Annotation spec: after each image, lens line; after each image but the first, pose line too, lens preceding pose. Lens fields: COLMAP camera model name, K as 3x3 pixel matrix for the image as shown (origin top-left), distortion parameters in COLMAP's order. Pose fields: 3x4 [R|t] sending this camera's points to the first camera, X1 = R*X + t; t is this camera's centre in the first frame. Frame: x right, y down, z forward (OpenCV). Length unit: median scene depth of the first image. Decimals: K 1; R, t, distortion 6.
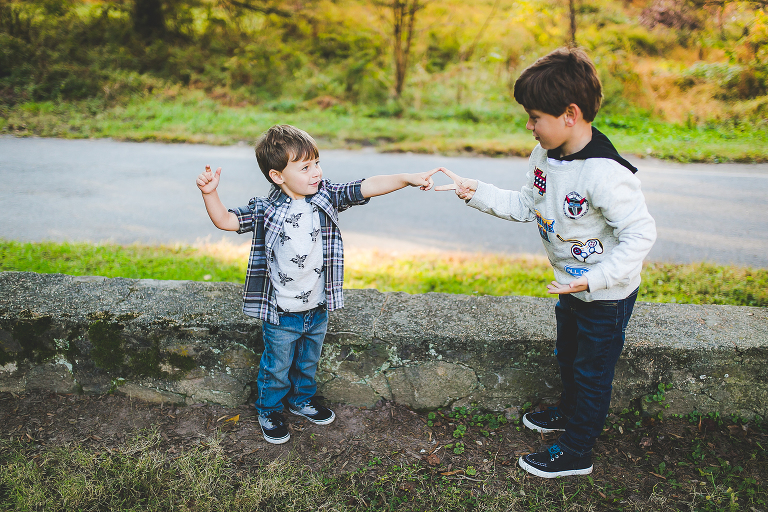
lens RADIAL K [[722.5, 0, 382.6], [0, 722.5, 254.6], [0, 0, 1]] dist [-0.001864, 0.006294]
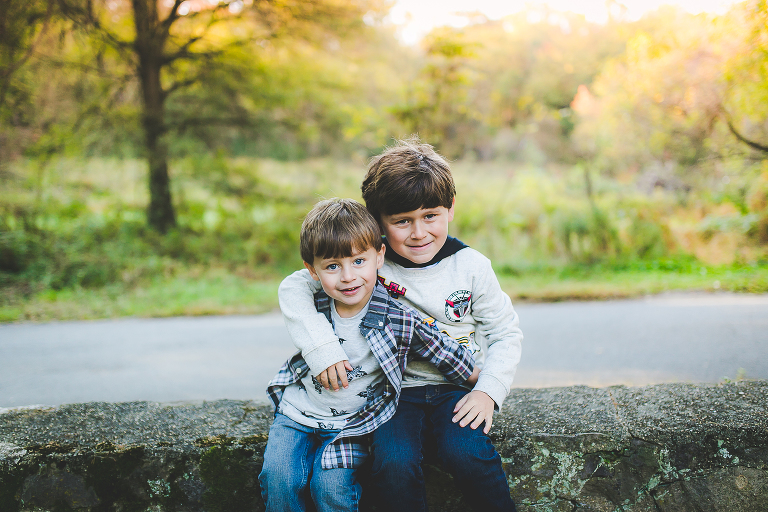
lens RADIAL K [[722.5, 0, 382.6], [0, 722.5, 254.6], [0, 0, 1]] dist [-0.001864, 0.006294]
pose [[0.997112, -0.075021, 0.011852, -0.225968], [0.075490, 0.961741, -0.263355, 0.105730], [0.008359, 0.263489, 0.964626, 0.296818]]
